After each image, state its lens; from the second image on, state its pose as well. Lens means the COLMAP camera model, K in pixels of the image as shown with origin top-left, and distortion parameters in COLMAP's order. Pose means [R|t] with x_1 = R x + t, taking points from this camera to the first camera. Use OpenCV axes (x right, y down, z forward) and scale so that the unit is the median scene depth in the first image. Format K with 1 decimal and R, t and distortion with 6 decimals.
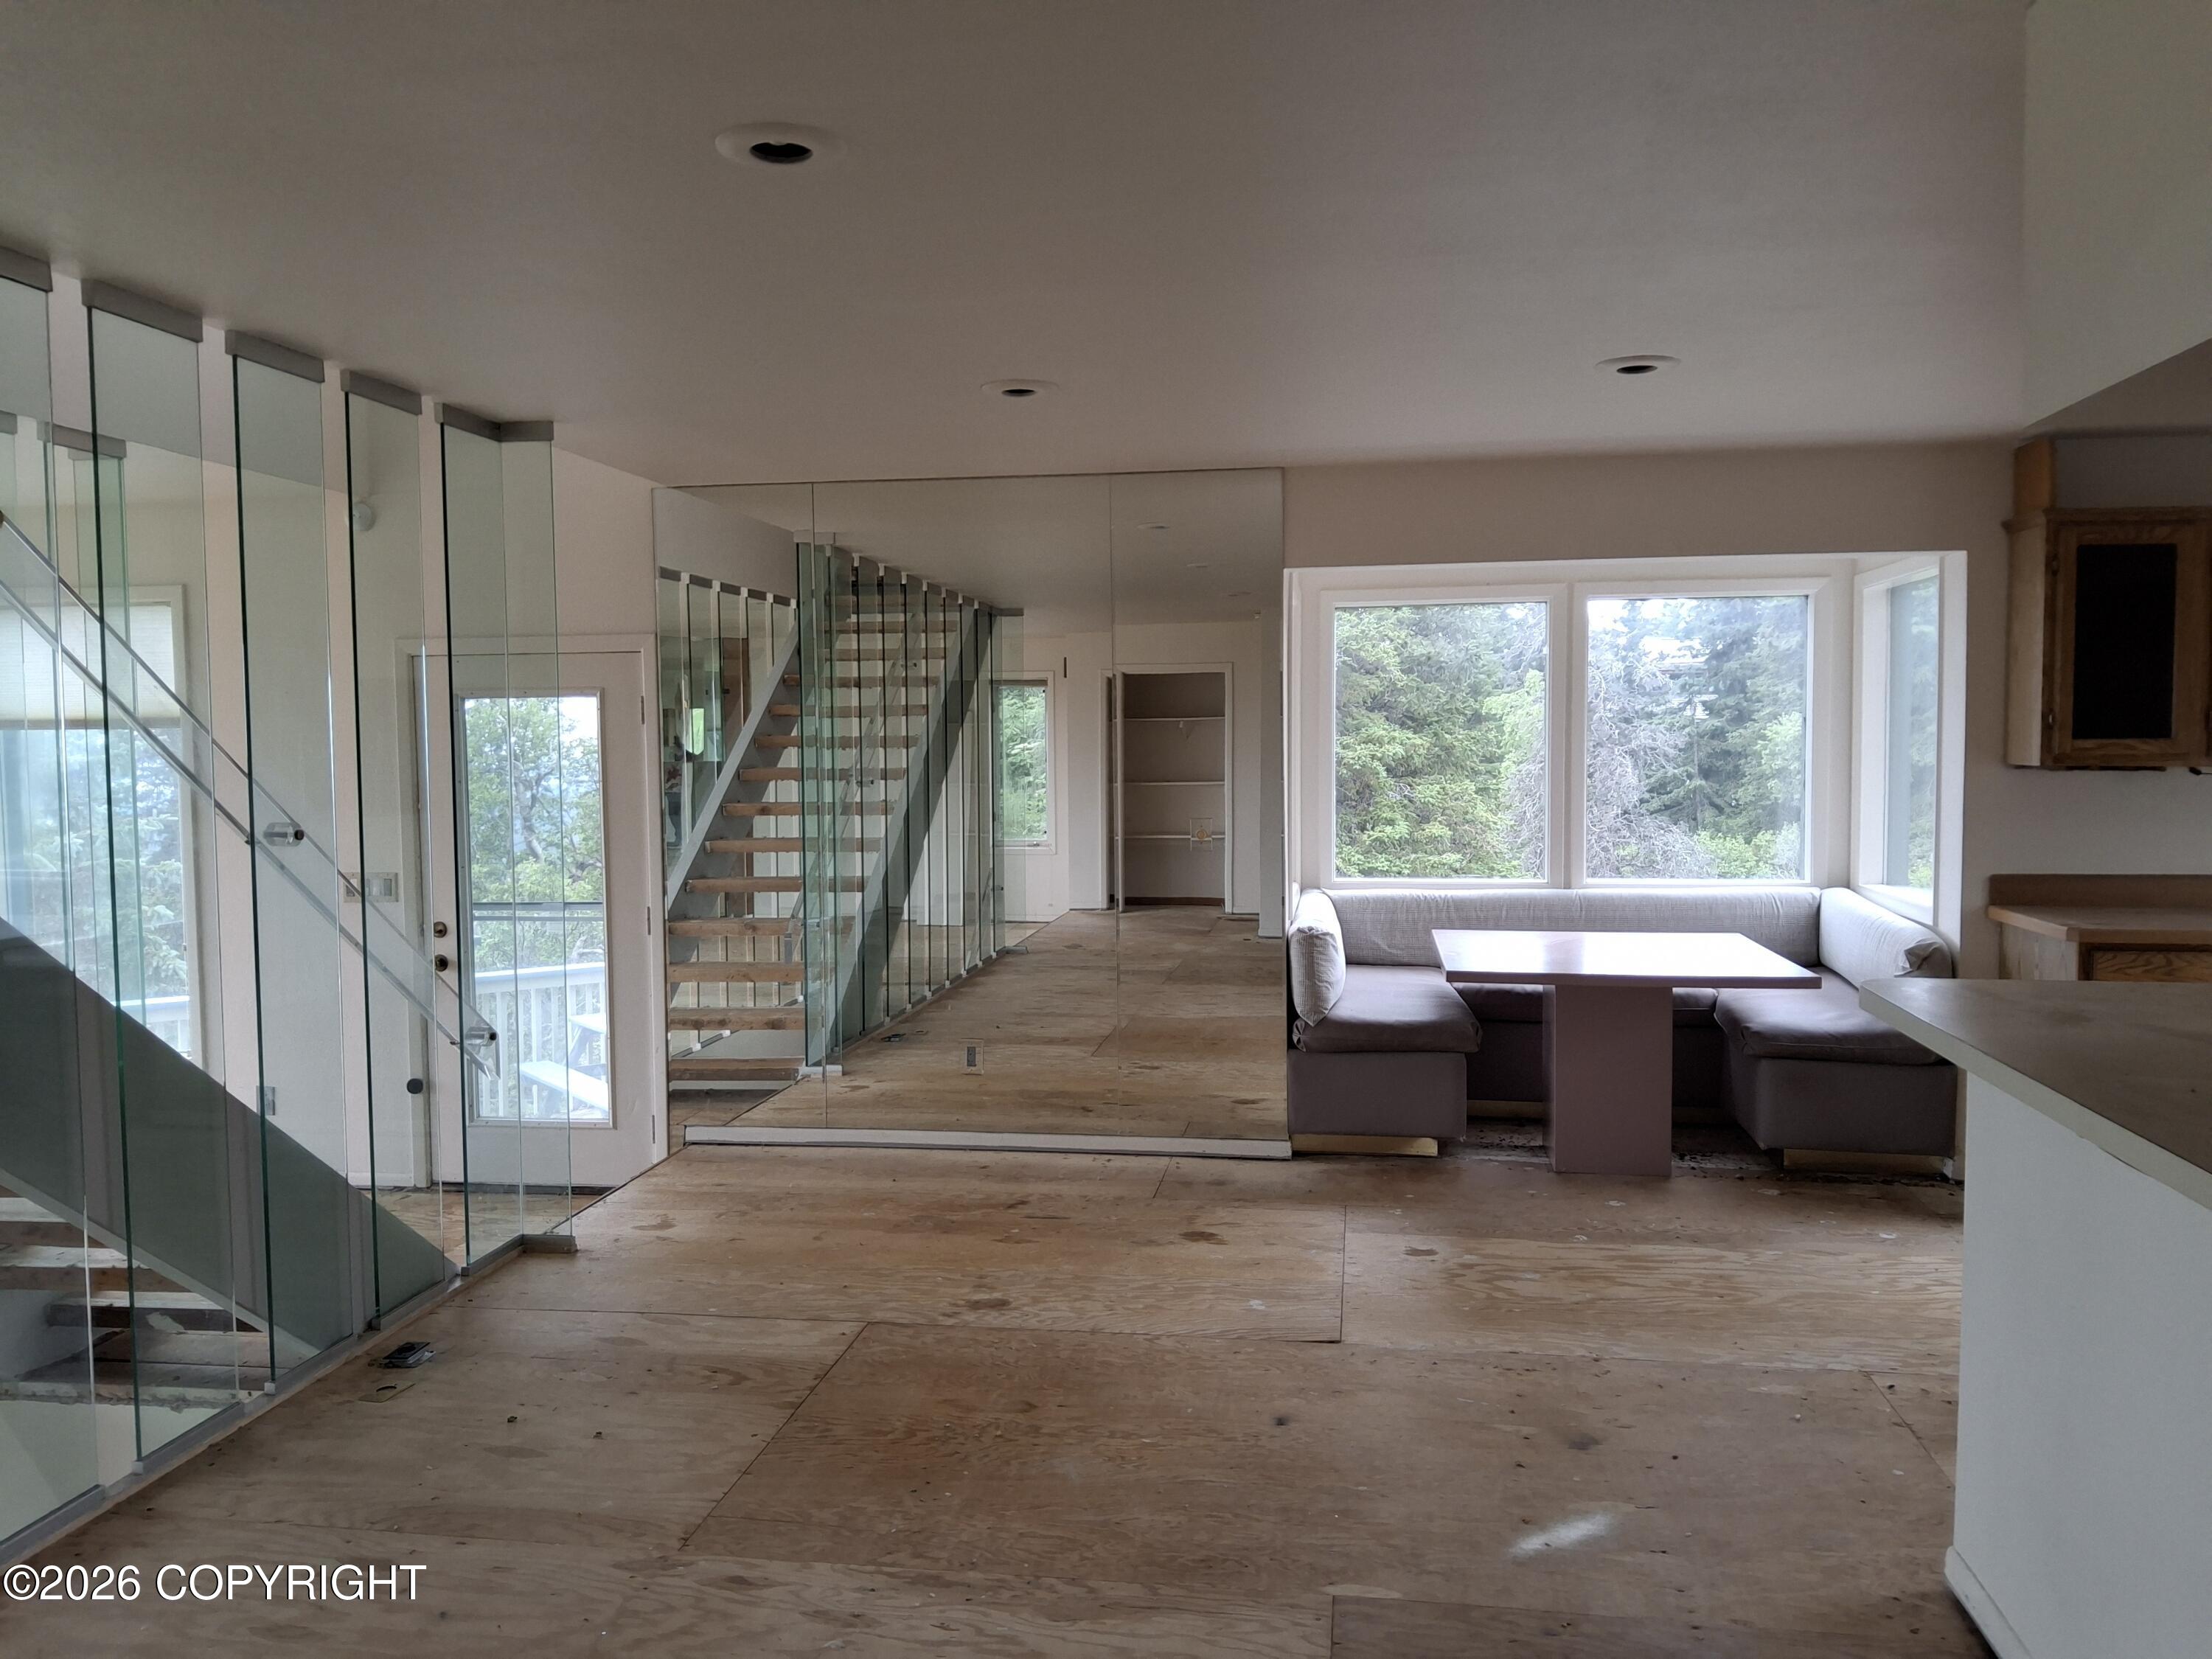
lens RADIAL K [[1633.2, 0, 1120.7], [0, 1633.2, 826.3], [0, 0, 1]] dist [0.052160, -0.088403]
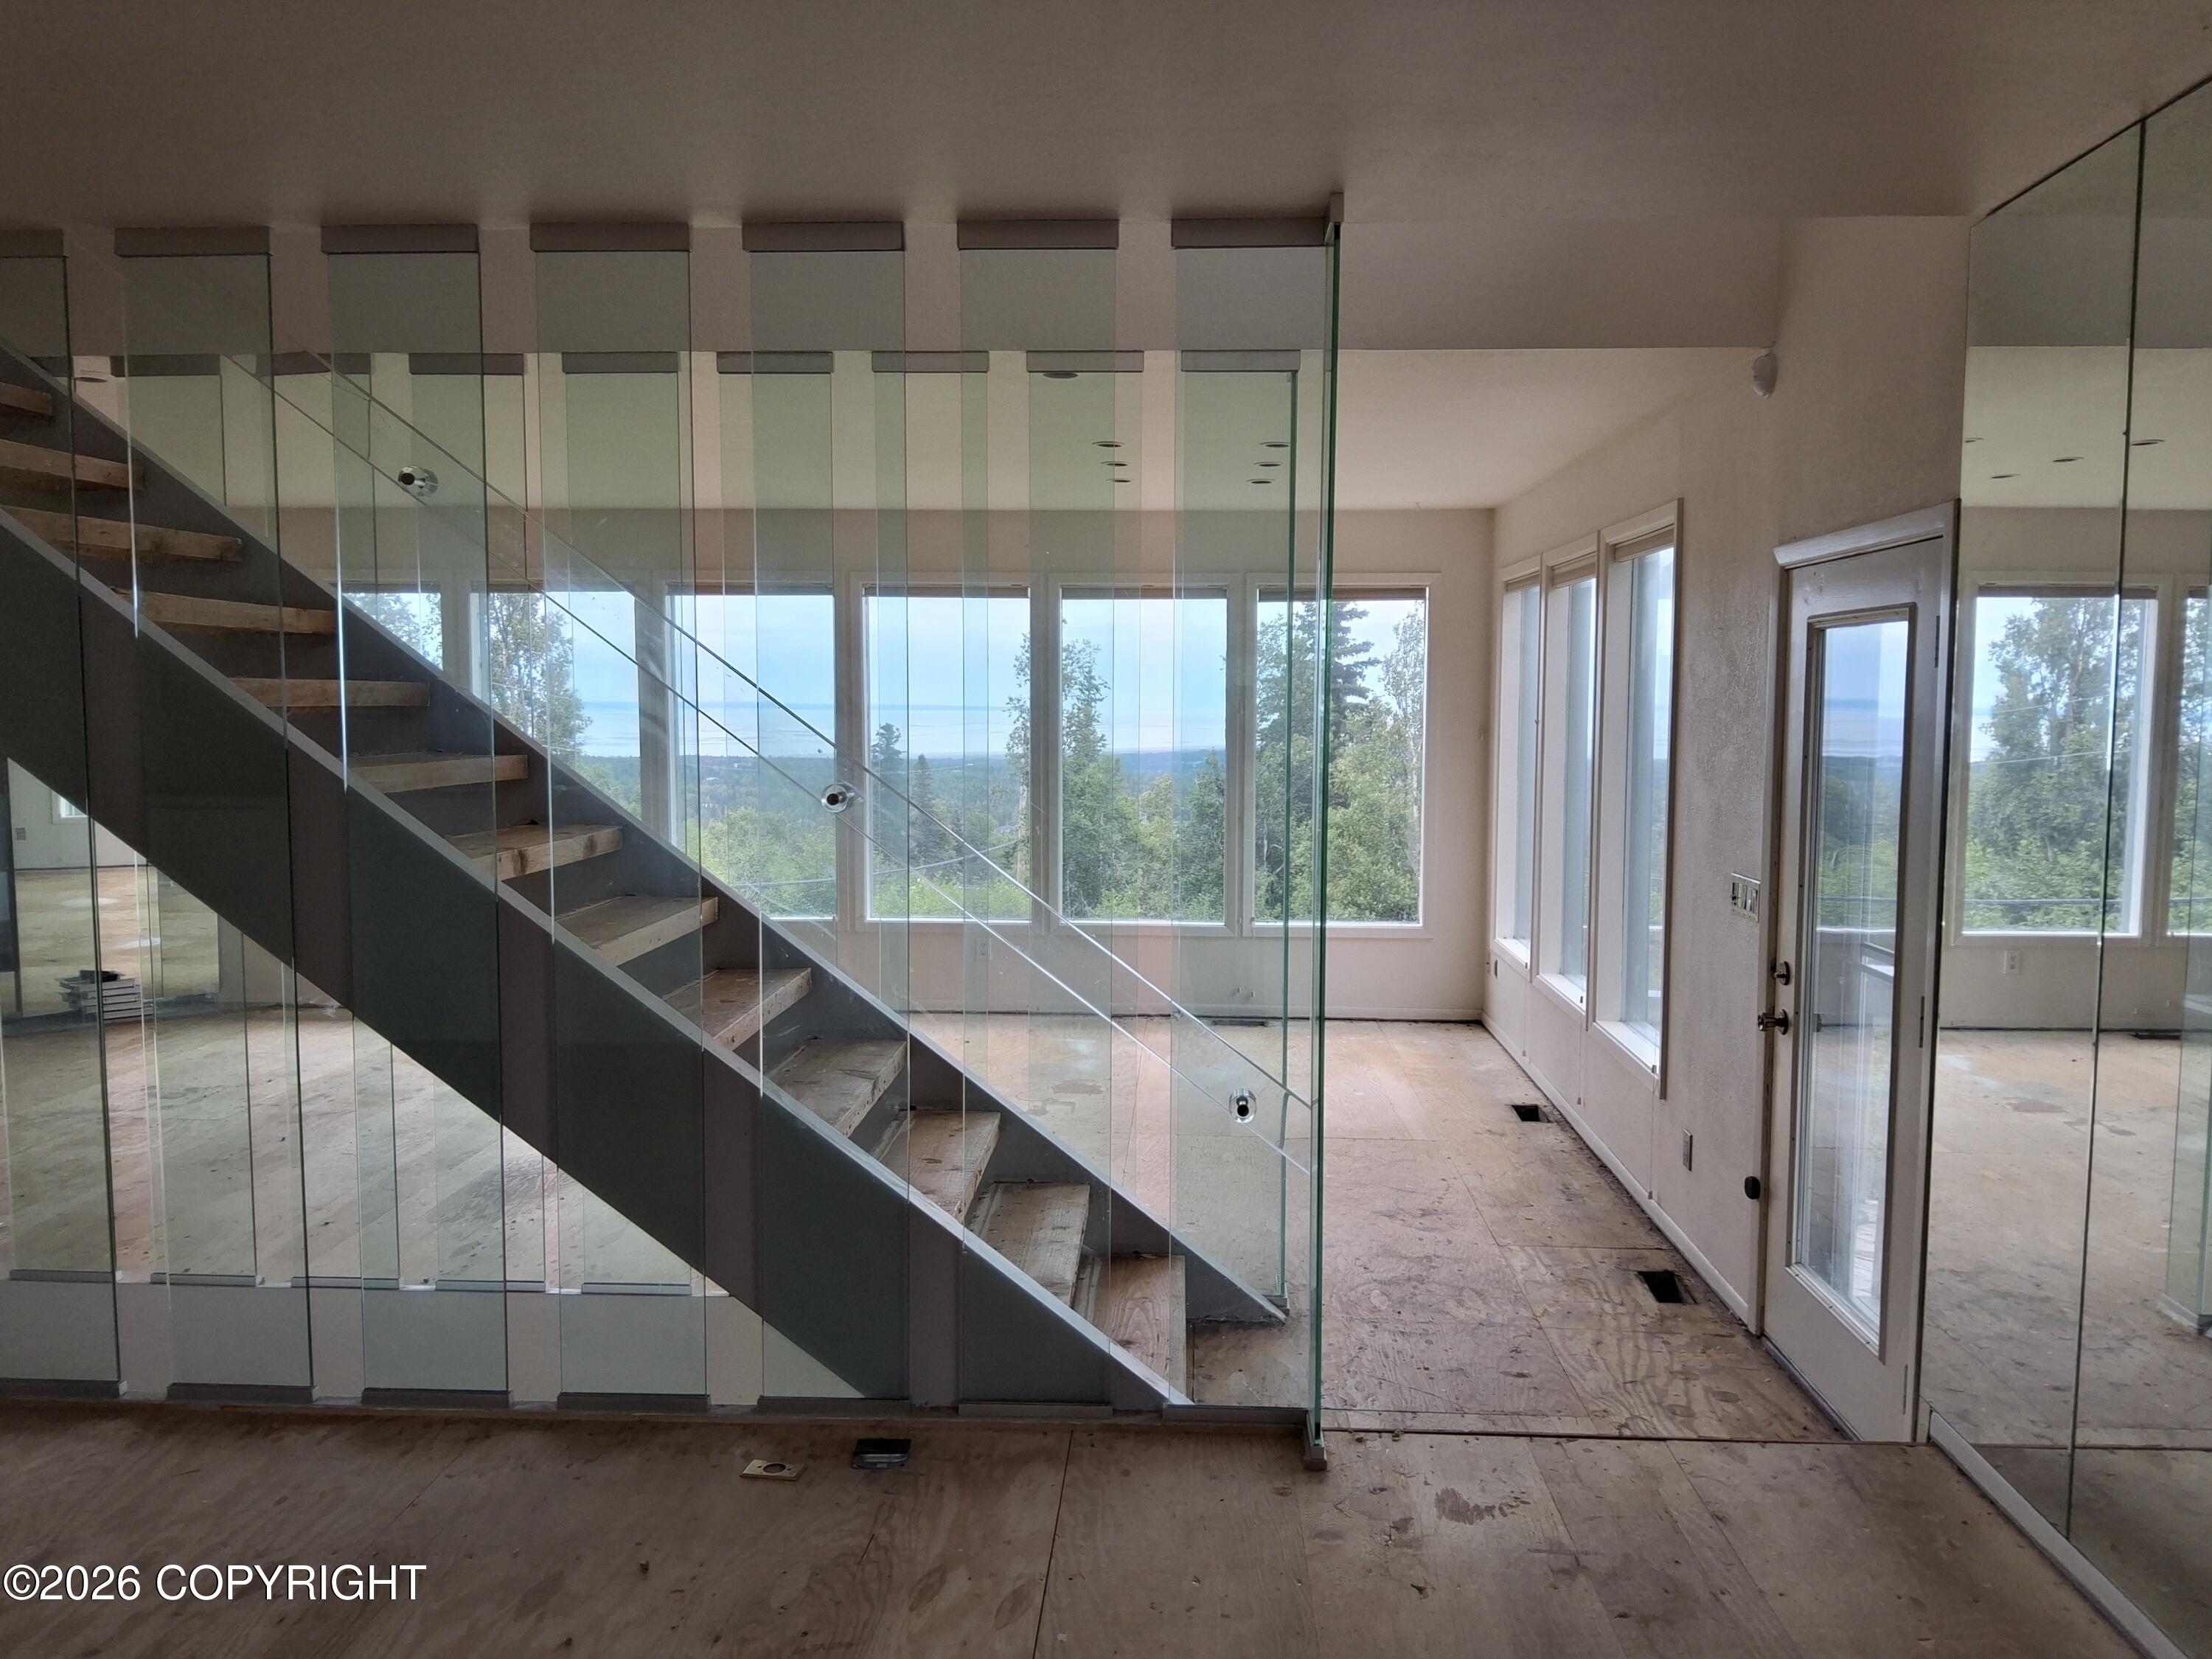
lens RADIAL K [[1633.2, 0, 1094.0], [0, 1633.2, 771.1], [0, 0, 1]] dist [0.052160, -0.088403]
pose [[0.102646, 0.063170, -0.992710, 0.380771], [-0.061401, 0.996481, 0.057061, -0.069907], [0.992821, 0.055096, 0.106164, 1.044282]]
